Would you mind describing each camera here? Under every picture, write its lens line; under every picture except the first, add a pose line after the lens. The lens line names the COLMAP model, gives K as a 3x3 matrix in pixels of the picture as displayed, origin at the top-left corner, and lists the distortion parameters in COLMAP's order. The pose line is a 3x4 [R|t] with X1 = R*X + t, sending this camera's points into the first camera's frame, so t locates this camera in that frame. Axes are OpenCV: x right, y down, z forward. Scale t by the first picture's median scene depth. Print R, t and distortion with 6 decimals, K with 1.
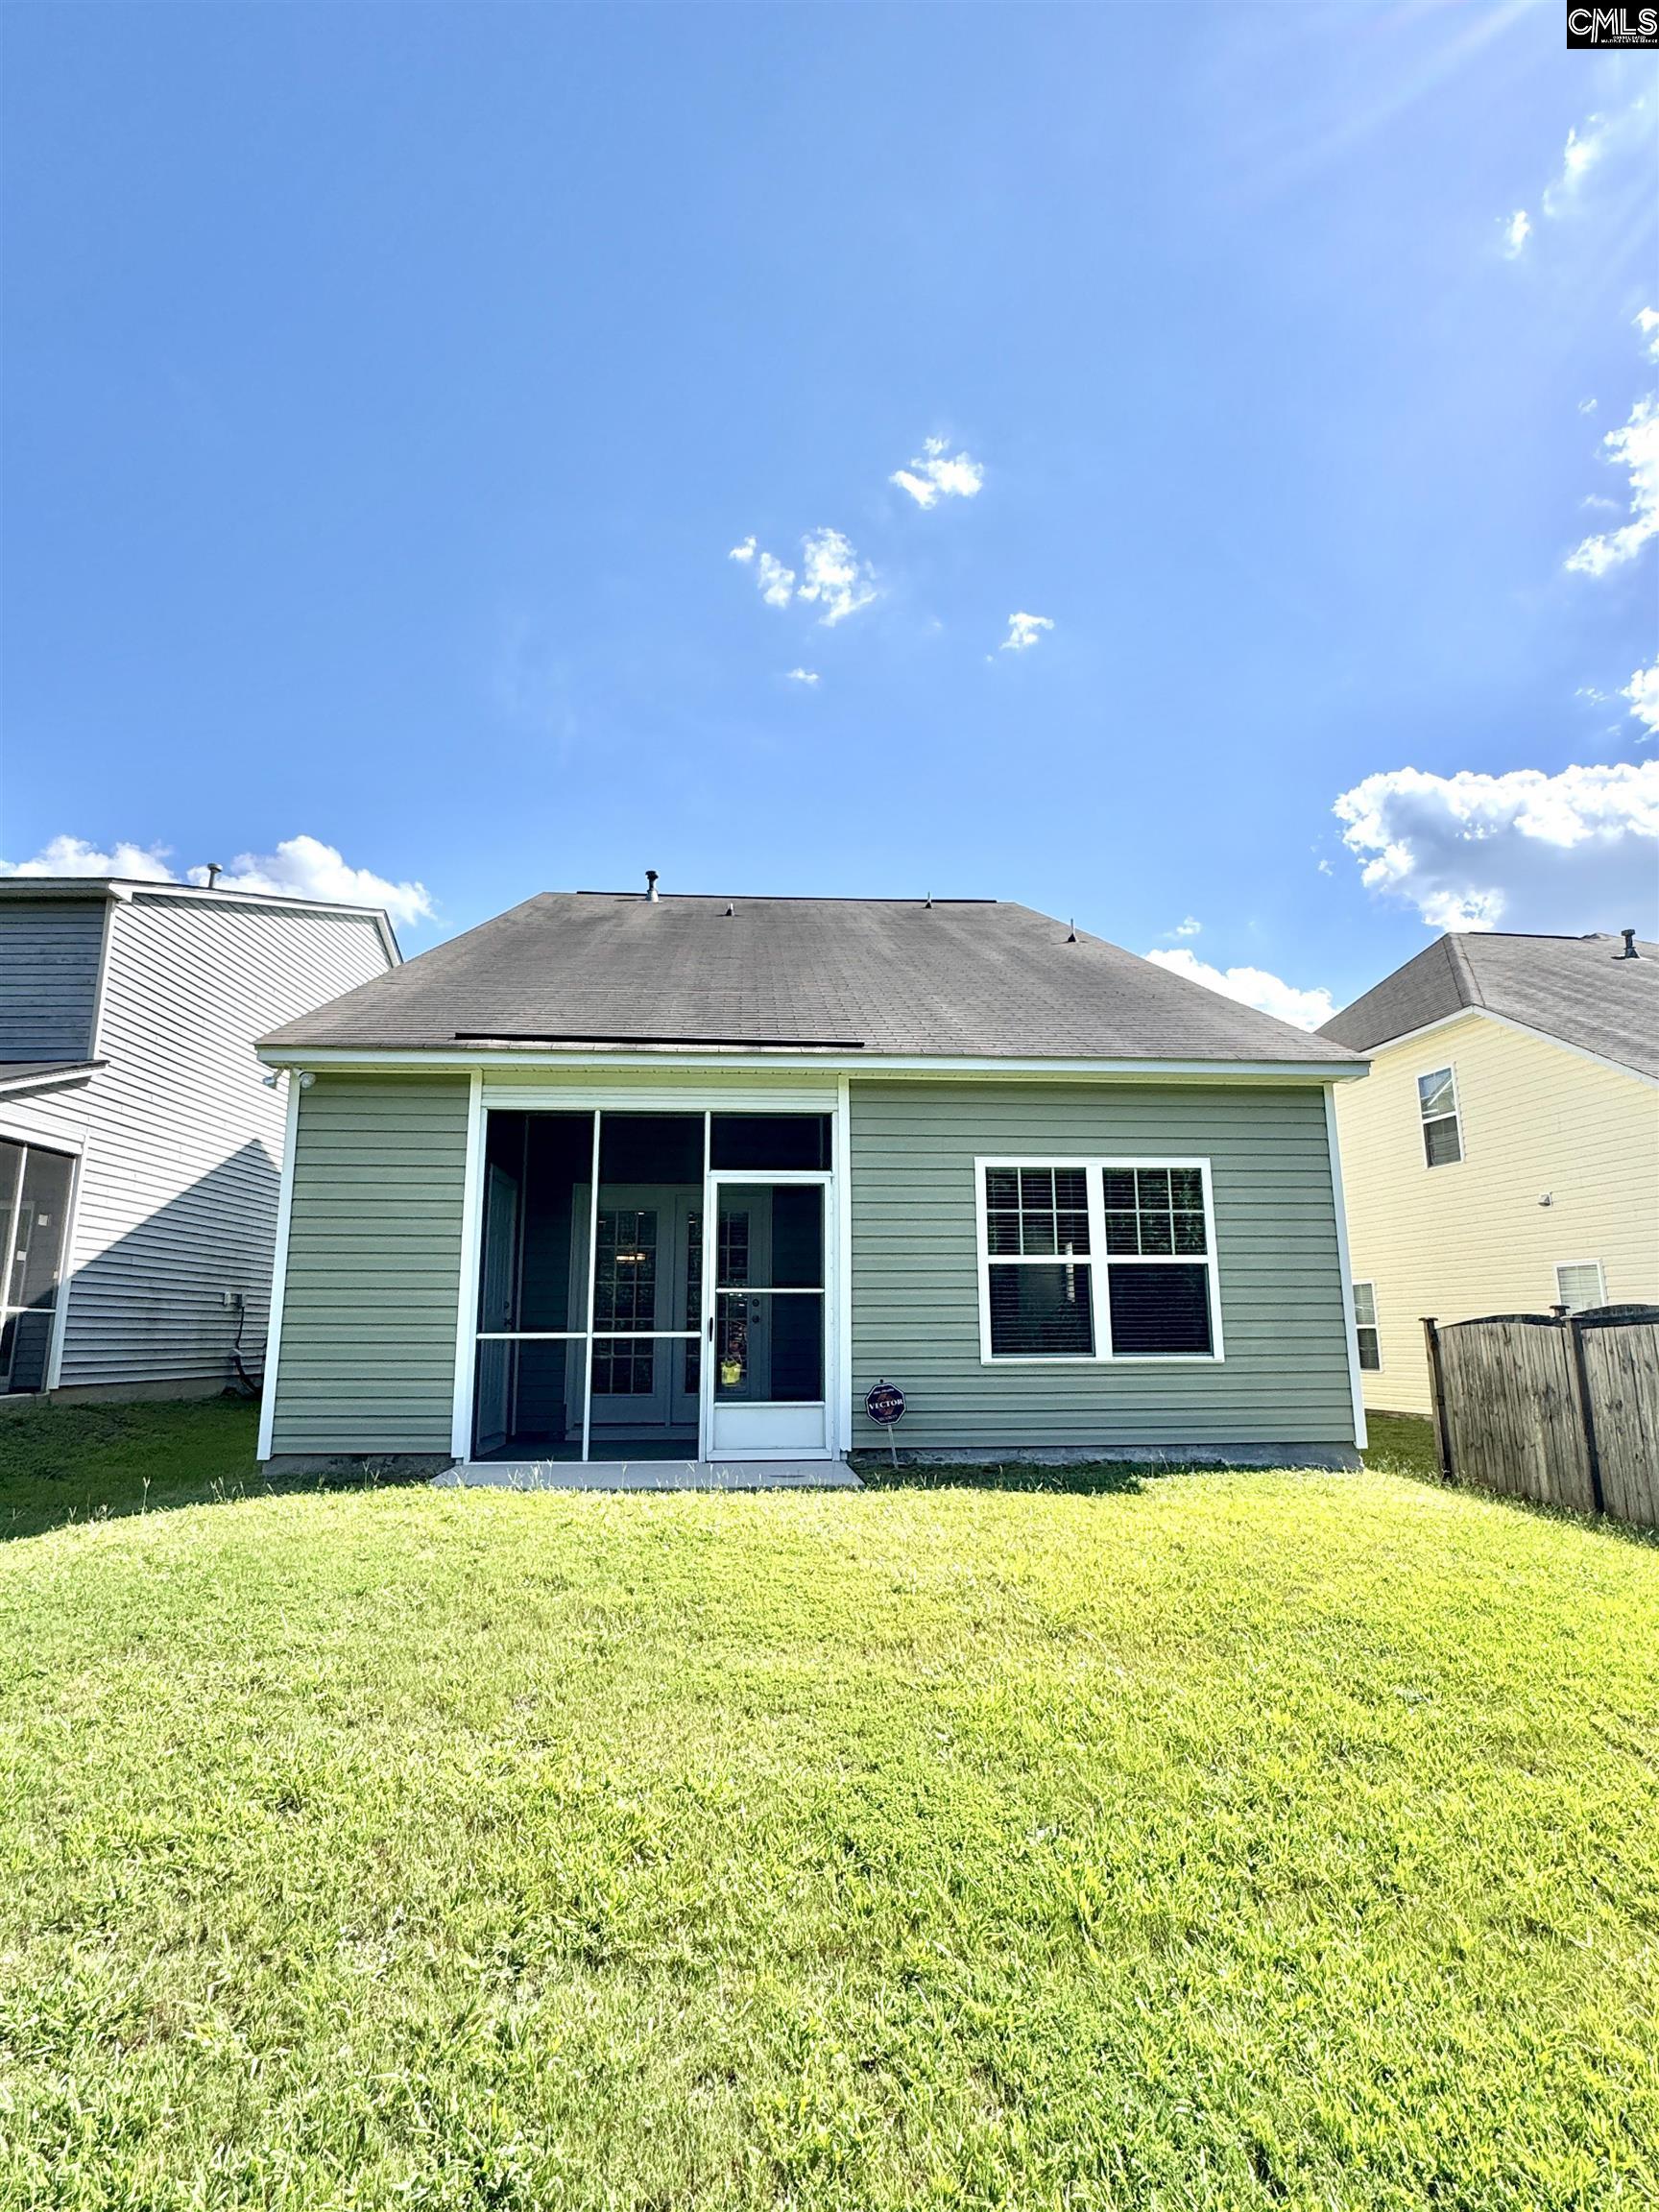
lens RADIAL K [[1172.6, 0, 825.3], [0, 1172.6, 1105.4], [0, 0, 1]] dist [0.000128, -0.000581]
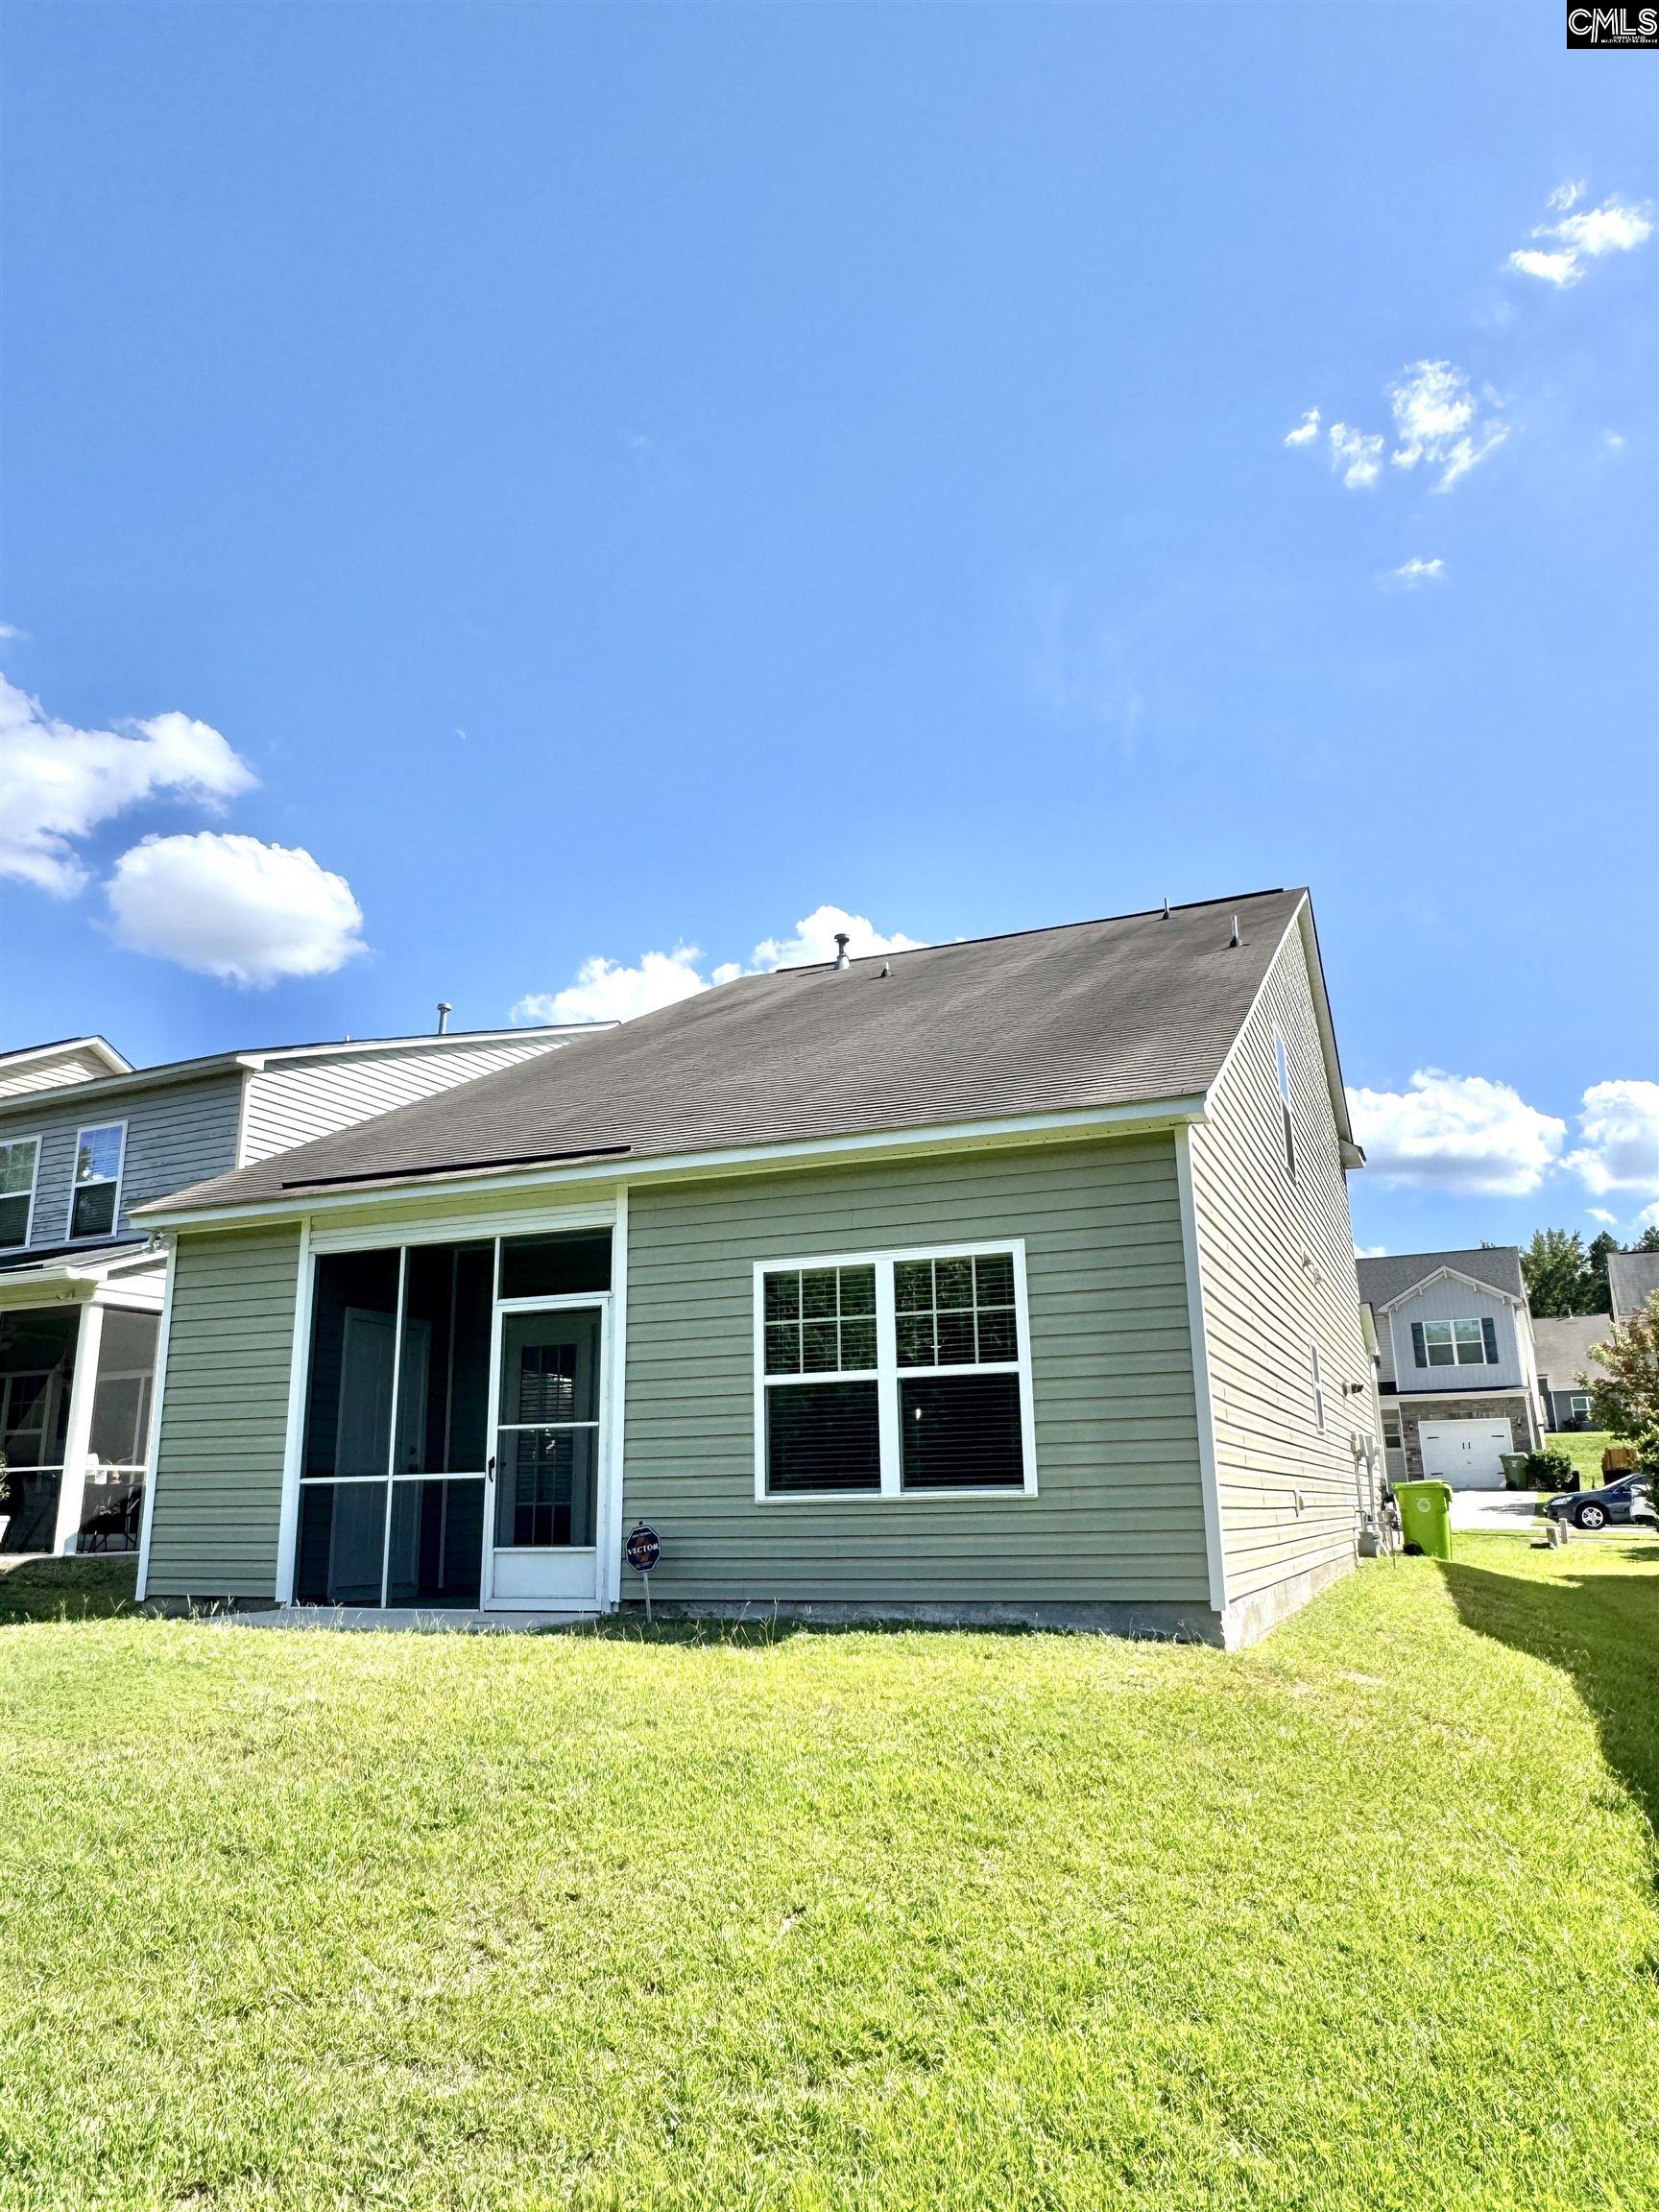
lens RADIAL K [[1552.7, 0, 829.5], [0, 1552.7, 1106.0], [0, 0, 1]] dist [-0.006146, -0.002703]
pose [[0.891184, -0.125172, -0.436031, 0.700543], [0.100120, 0.991748, -0.080071, 0.027319], [0.442456, 0.027703, 0.896362, -0.006093]]
